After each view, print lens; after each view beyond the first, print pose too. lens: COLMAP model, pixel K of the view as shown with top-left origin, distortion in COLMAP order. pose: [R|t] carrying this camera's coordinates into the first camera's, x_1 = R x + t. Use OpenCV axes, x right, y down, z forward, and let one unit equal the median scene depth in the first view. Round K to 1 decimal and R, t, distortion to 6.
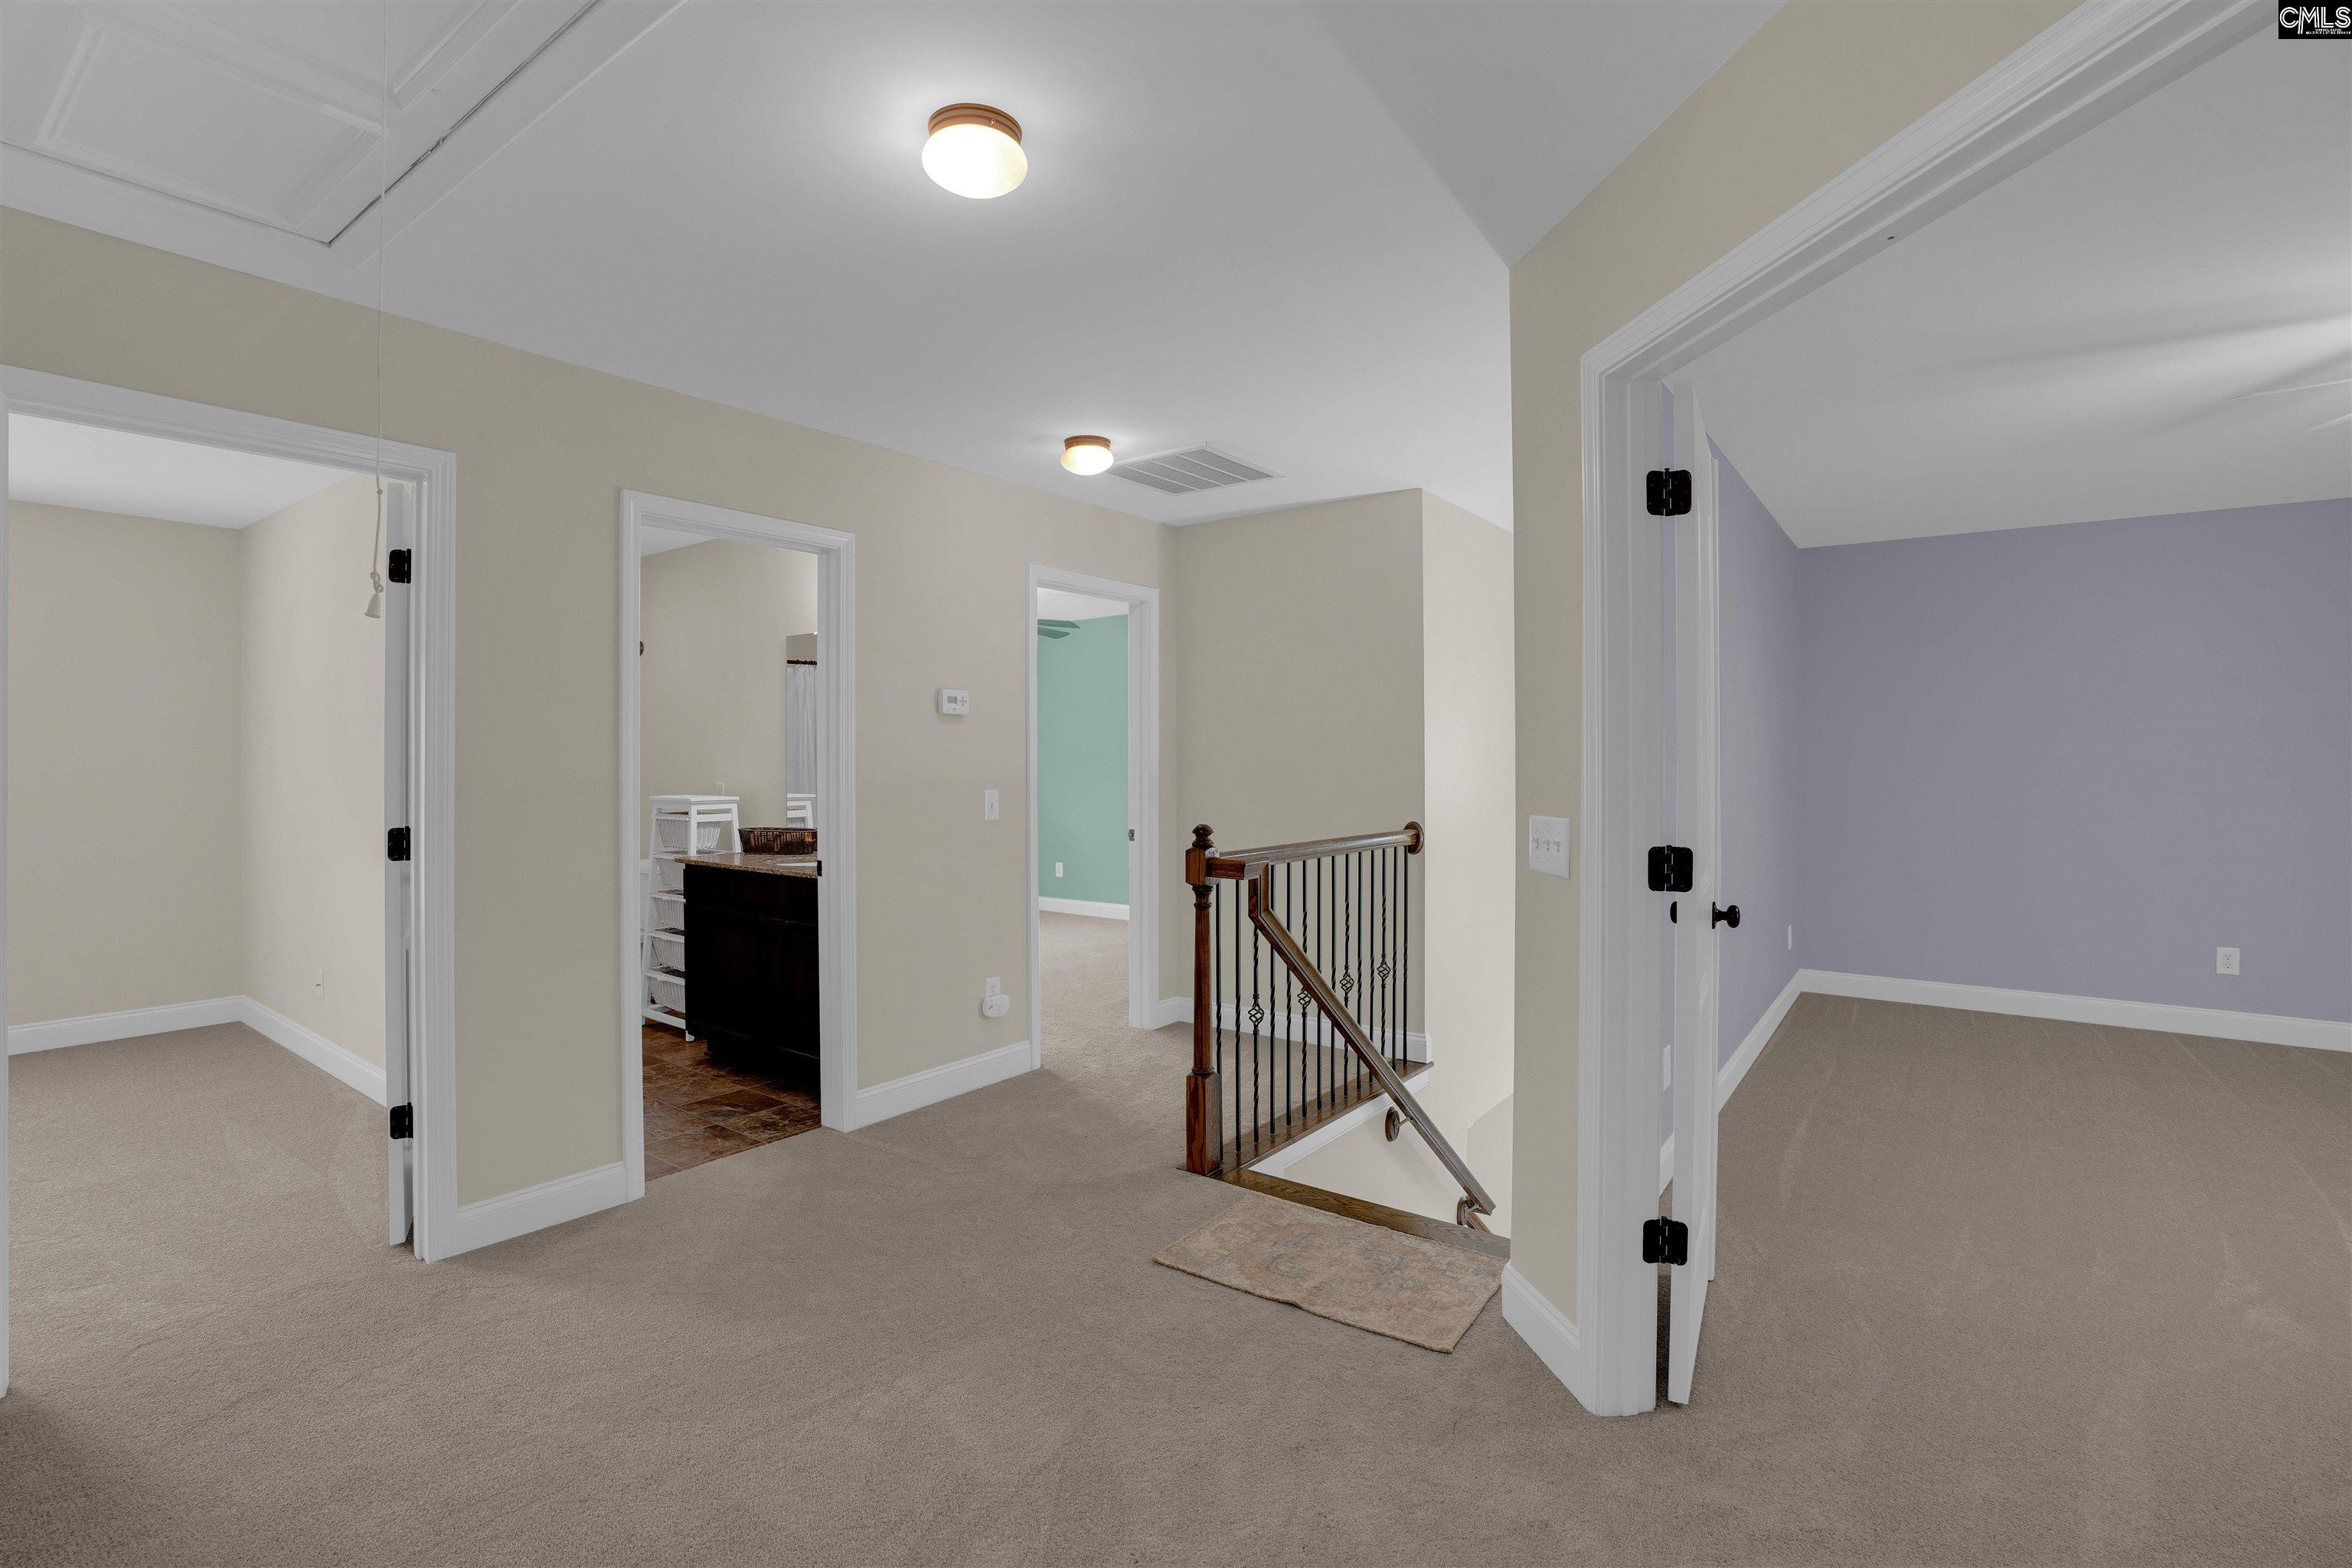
lens RADIAL K [[1074.3, 0, 1172.9], [0, 1074.3, 782.9], [0, 0, 1]] dist [-0.035659, -0.000543]
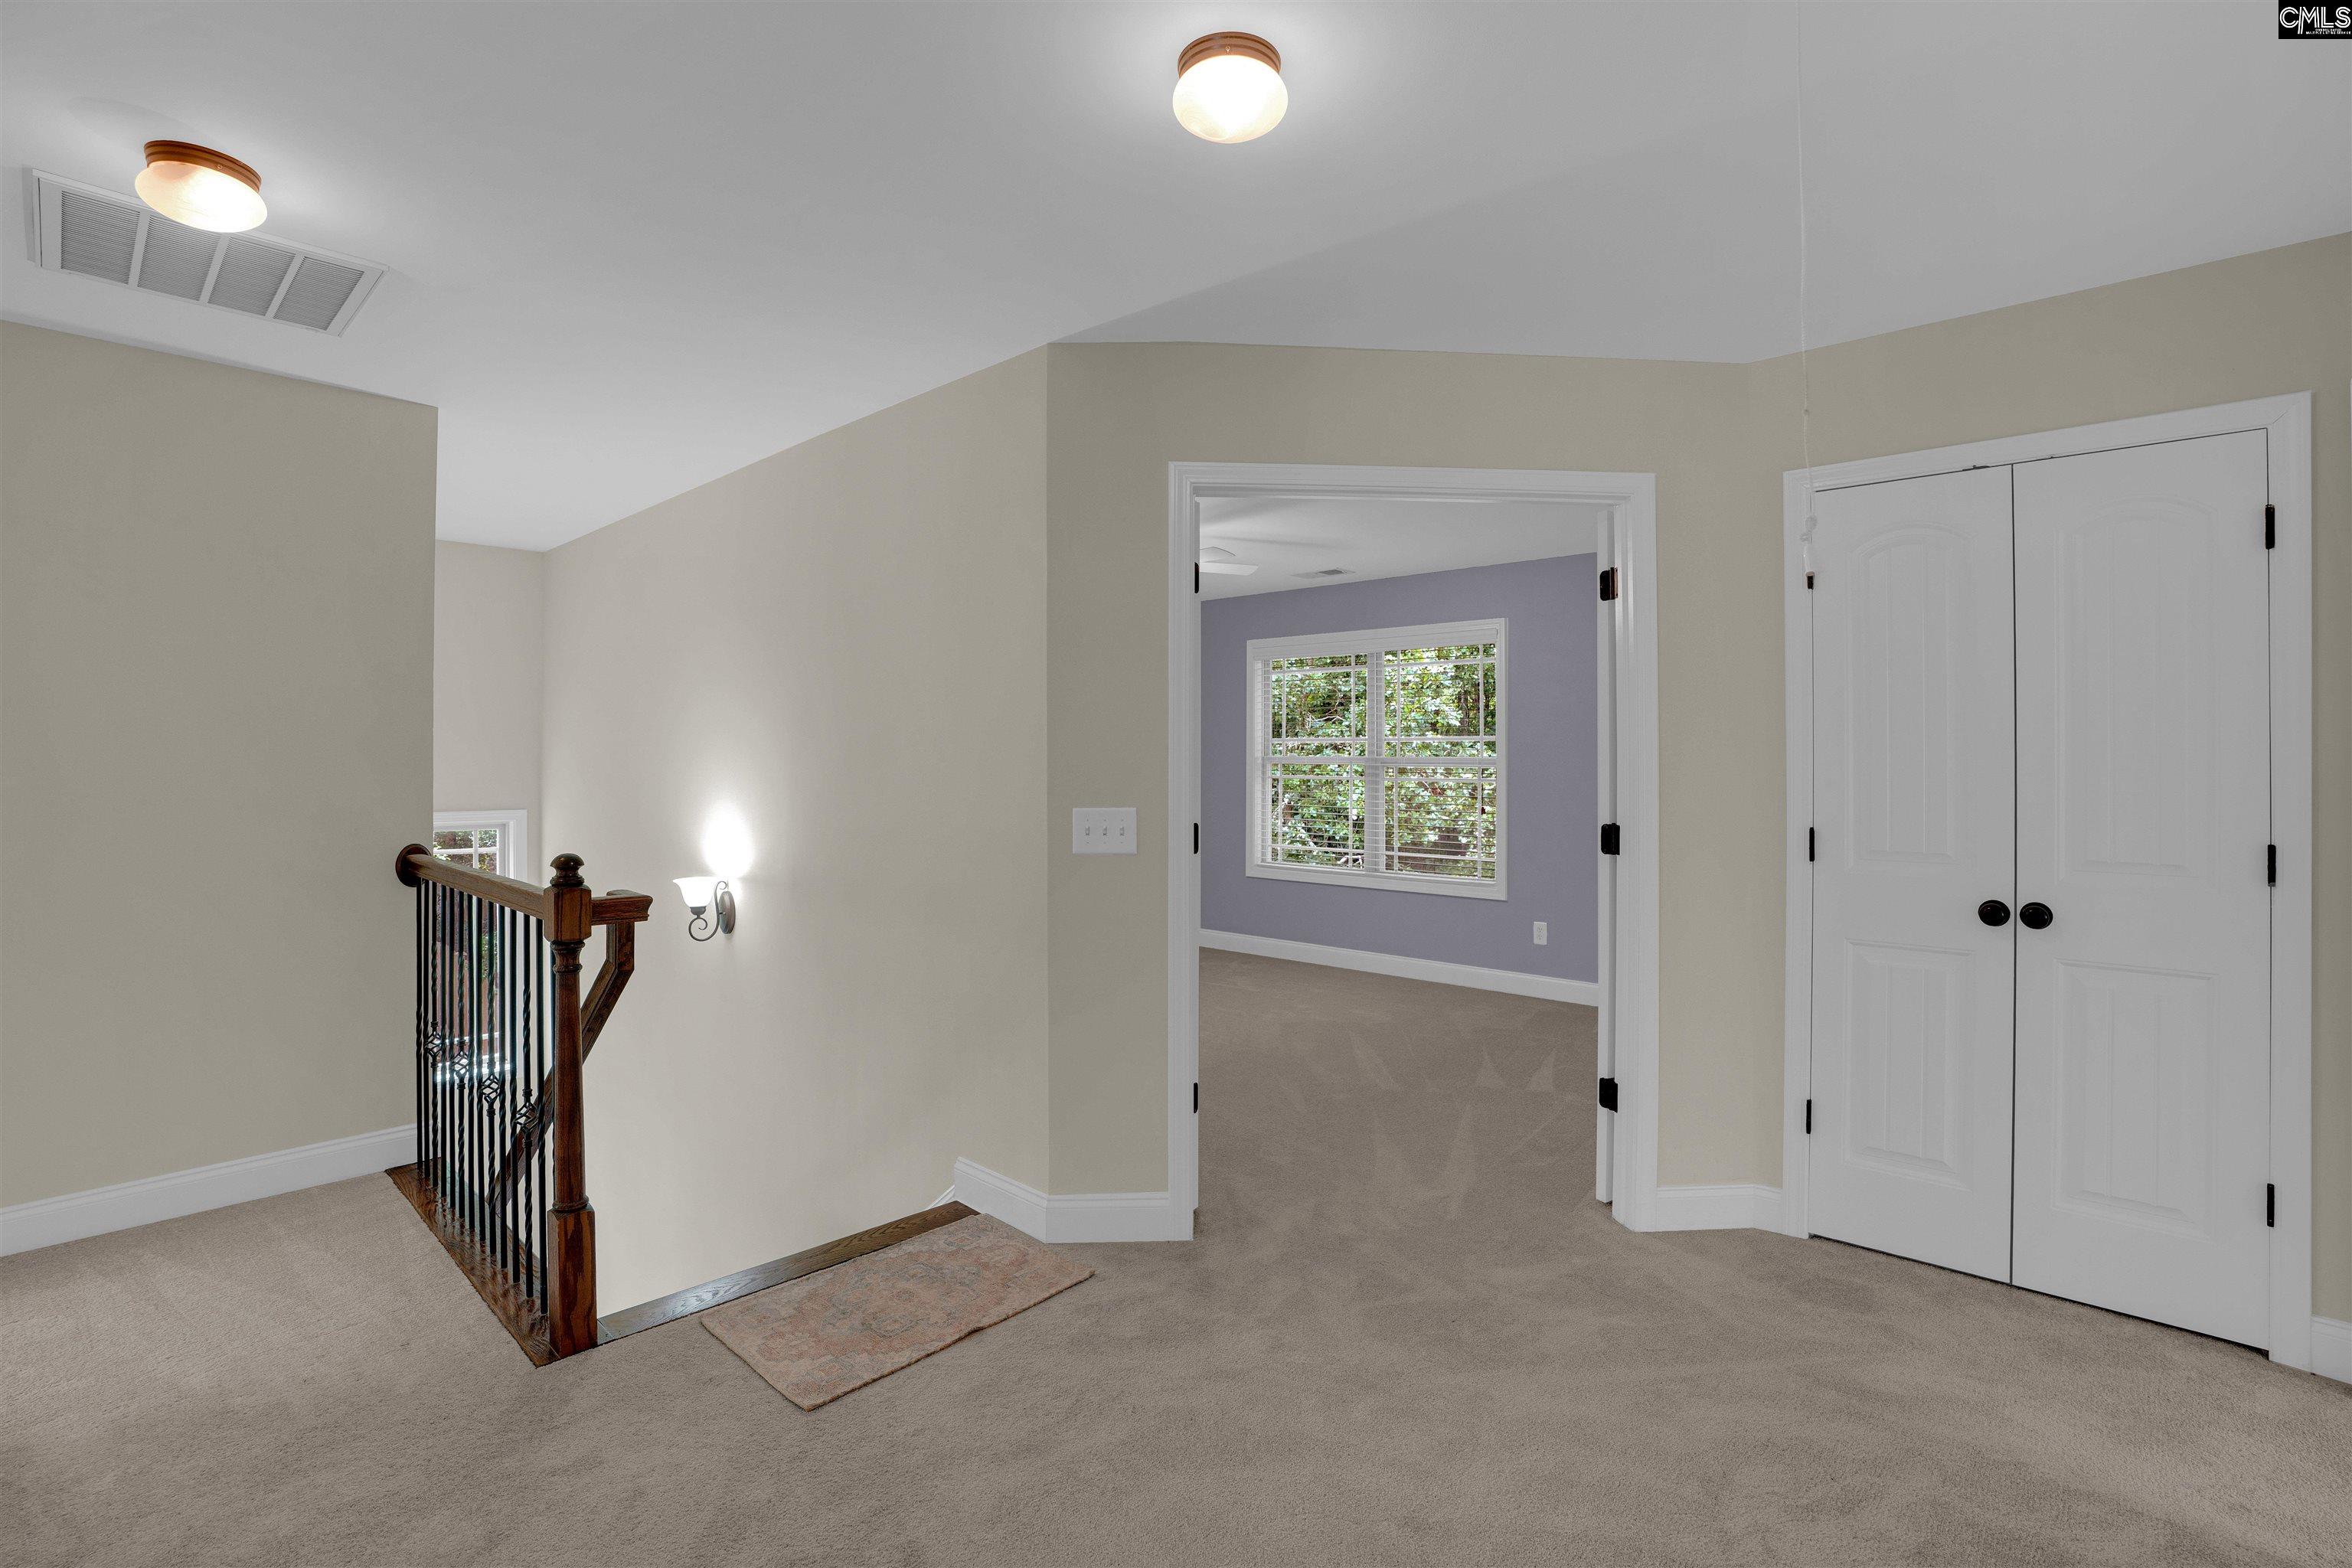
lens RADIAL K [[1074.3, 0, 1176.9], [0, 1074.3, 773.7], [0, 0, 1]] dist [-0.035659, -0.000543]
pose [[0.118021, -0.005299, 0.992997, -2.065881], [0.013149, 0.999906, 0.003773, -0.036744], [-0.992924, 0.012612, 0.118080, 1.770129]]
